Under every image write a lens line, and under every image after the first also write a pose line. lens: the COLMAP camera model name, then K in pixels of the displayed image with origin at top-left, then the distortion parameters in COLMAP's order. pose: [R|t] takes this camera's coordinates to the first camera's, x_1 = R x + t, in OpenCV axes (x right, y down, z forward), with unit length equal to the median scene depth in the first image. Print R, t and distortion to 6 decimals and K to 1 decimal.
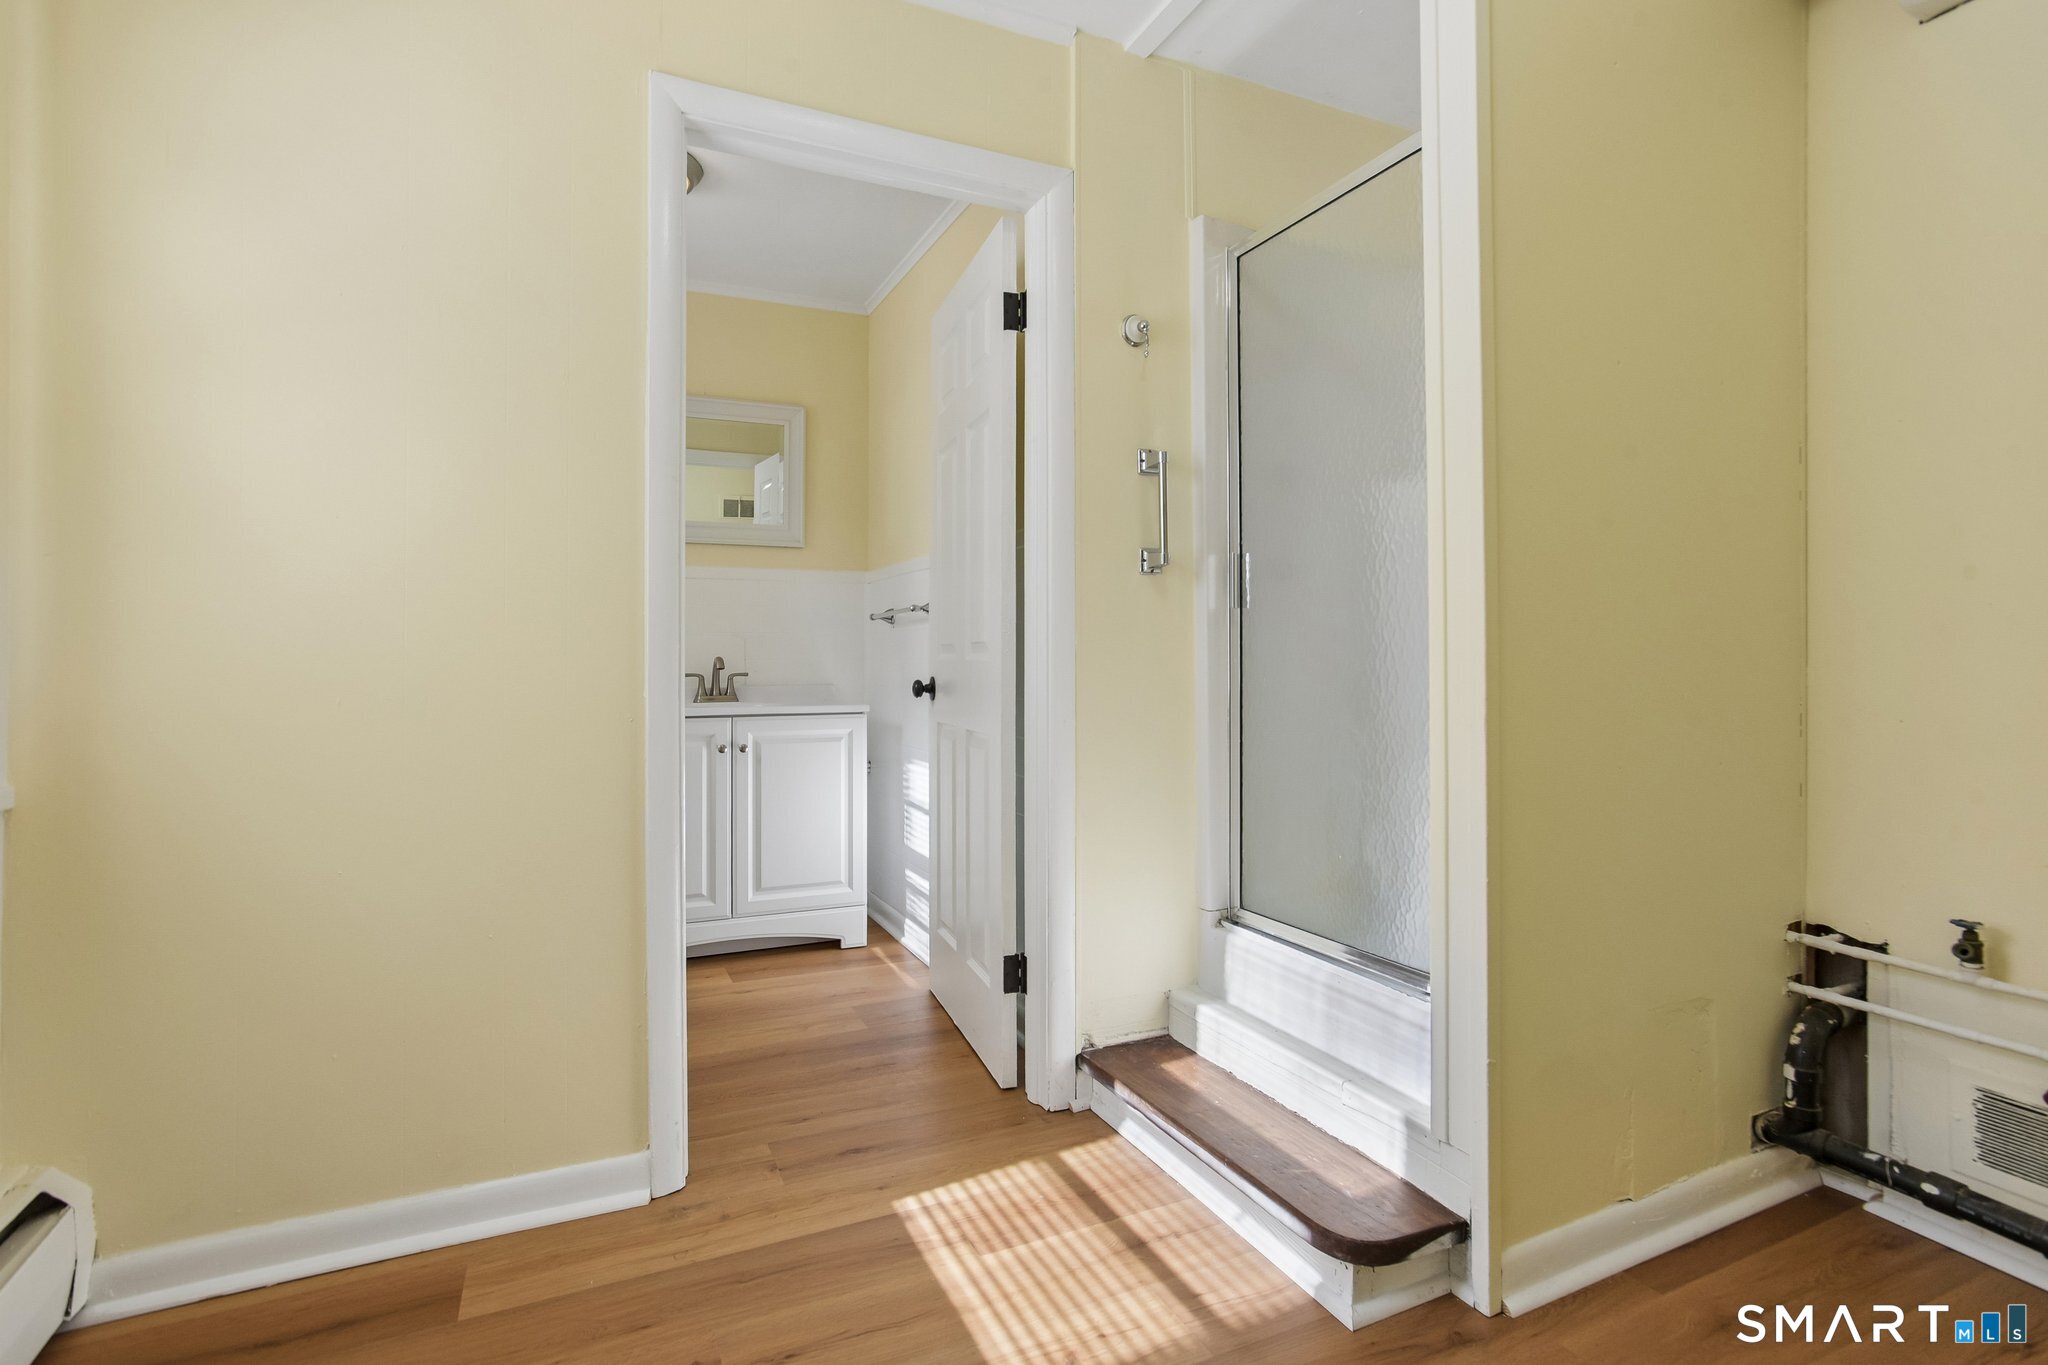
lens RADIAL K [[1001.0, 0, 1034.5], [0, 1001.0, 683.0], [0, 0, 1]] dist [-0.047002, 0.026274]
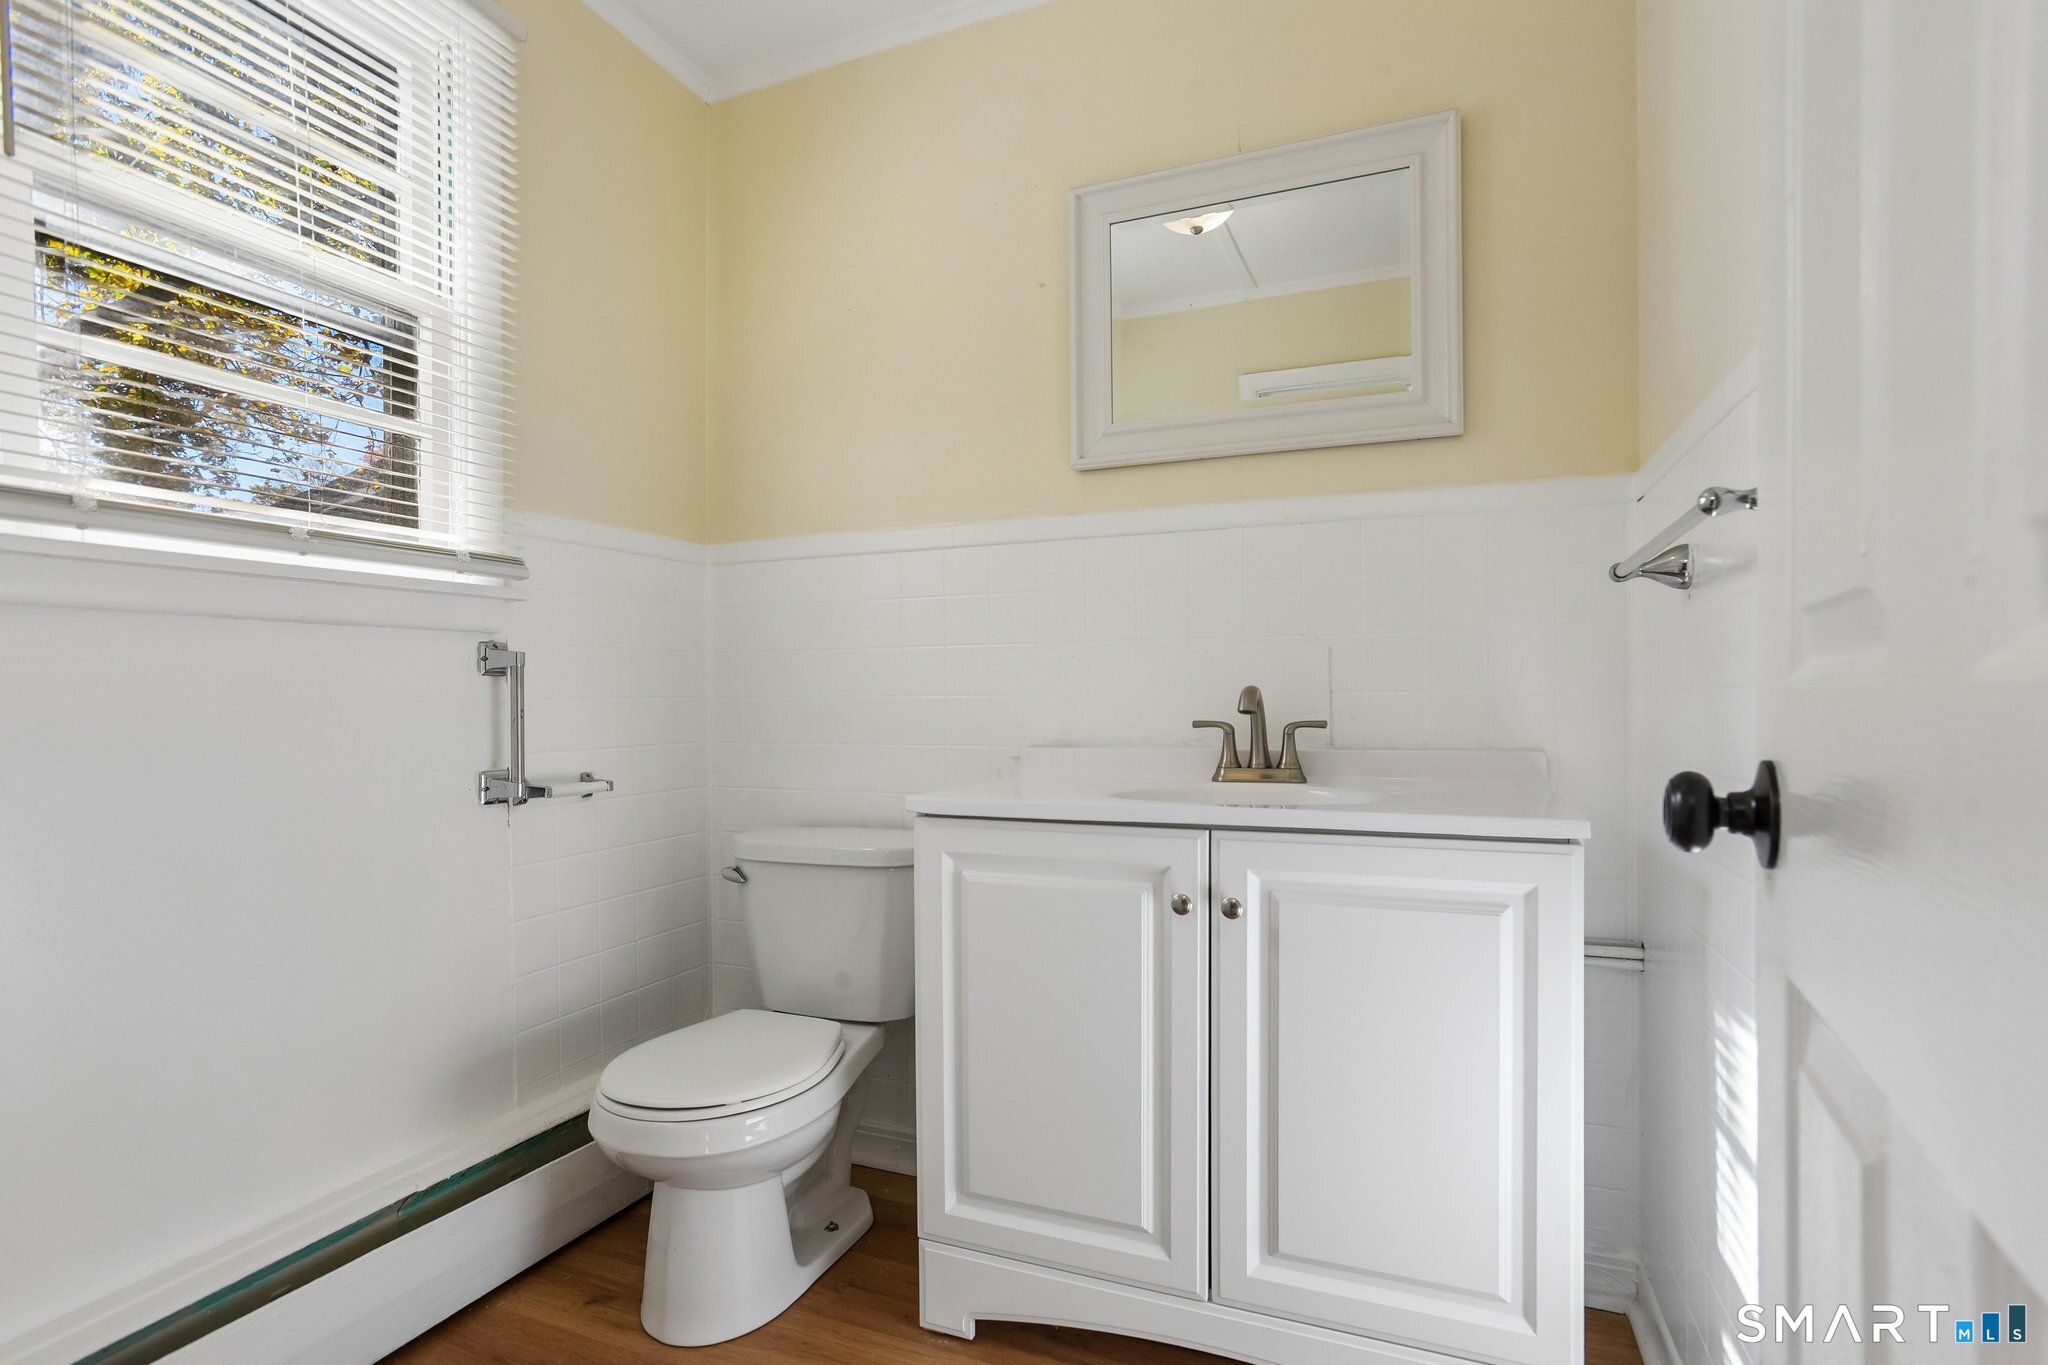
lens RADIAL K [[1017.6, 0, 1026.1], [0, 1017.6, 708.5], [0, 0, 1]] dist [-0.047691, -0.000126]
pose [[0.684324, 0.005251, -0.729159, -0.048119], [-0.012985, 0.999903, -0.004987, -0.012926], [0.729063, 0.012881, 0.684326, 0.645124]]
